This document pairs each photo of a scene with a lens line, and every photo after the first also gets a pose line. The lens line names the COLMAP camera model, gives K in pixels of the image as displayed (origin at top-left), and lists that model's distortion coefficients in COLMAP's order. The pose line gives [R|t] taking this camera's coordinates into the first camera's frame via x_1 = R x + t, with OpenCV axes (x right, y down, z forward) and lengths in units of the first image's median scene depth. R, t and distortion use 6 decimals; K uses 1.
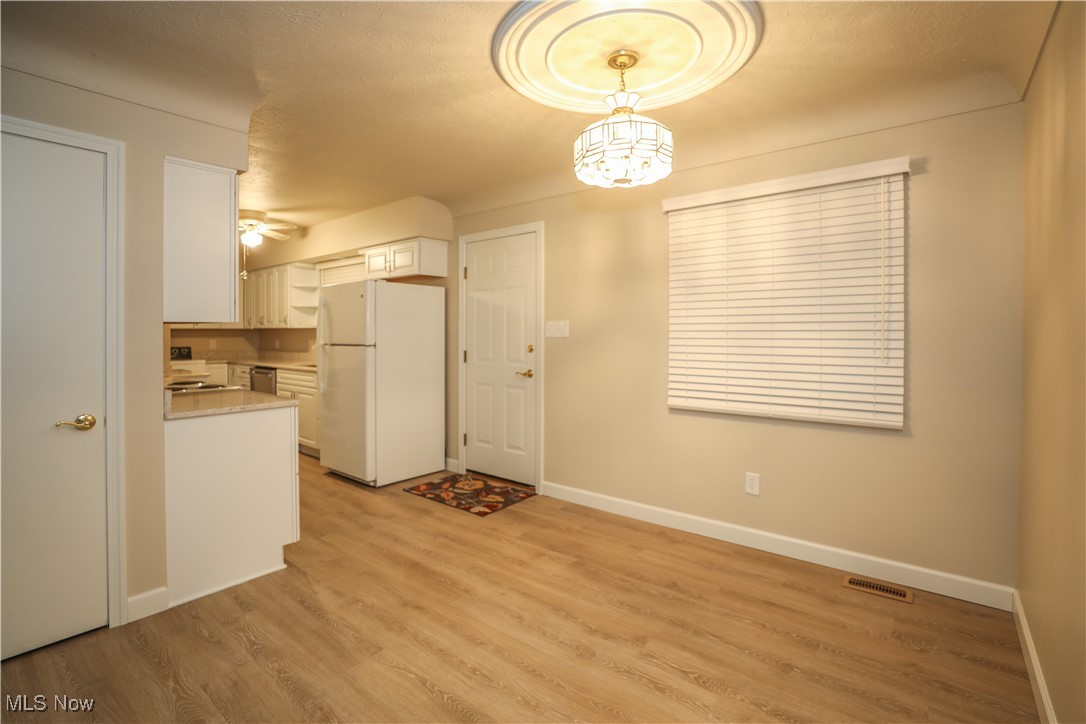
lens RADIAL K [[515.9, 0, 525.9], [0, 515.9, 332.3], [0, 0, 1]] dist [-0.039643, 0.011305]
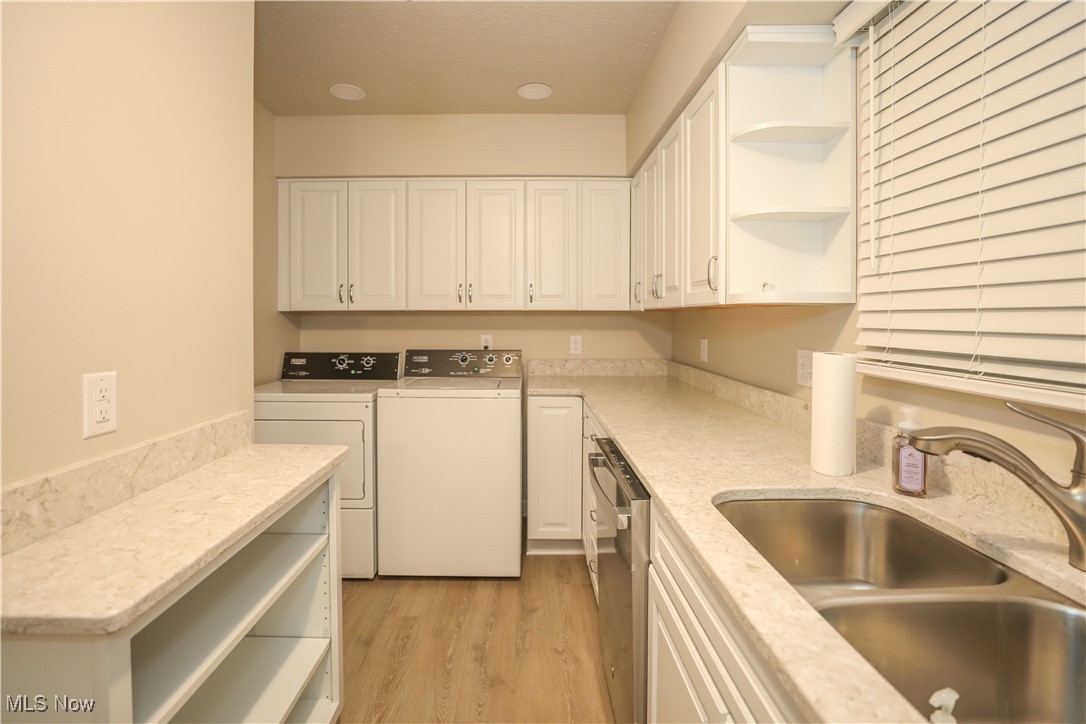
lens RADIAL K [[515.9, 0, 522.9], [0, 515.9, 317.4], [0, 0, 1]] dist [-0.039643, 0.011305]
pose [[0.652989, 0.005571, -0.757347, -0.450585], [-0.007935, 0.999968, 0.000514, -0.001912], [0.757326, 0.005674, 0.653013, 1.021850]]
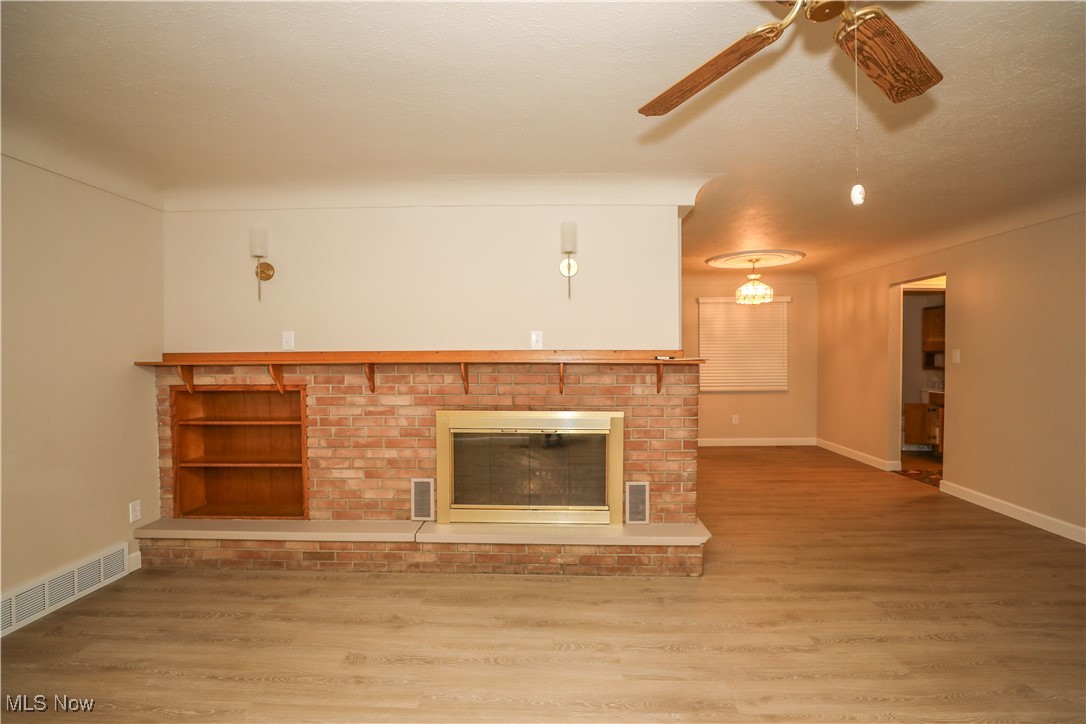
lens RADIAL K [[515.9, 0, 547.4], [0, 515.9, 356.6], [0, 0, 1]] dist [-0.039643, 0.011305]
pose [[0.771032, -0.006875, 0.636759, -1.173354], [0.005907, 0.999976, 0.003644, -0.010967], [-0.636769, 0.000952, 0.771054, -0.209525]]
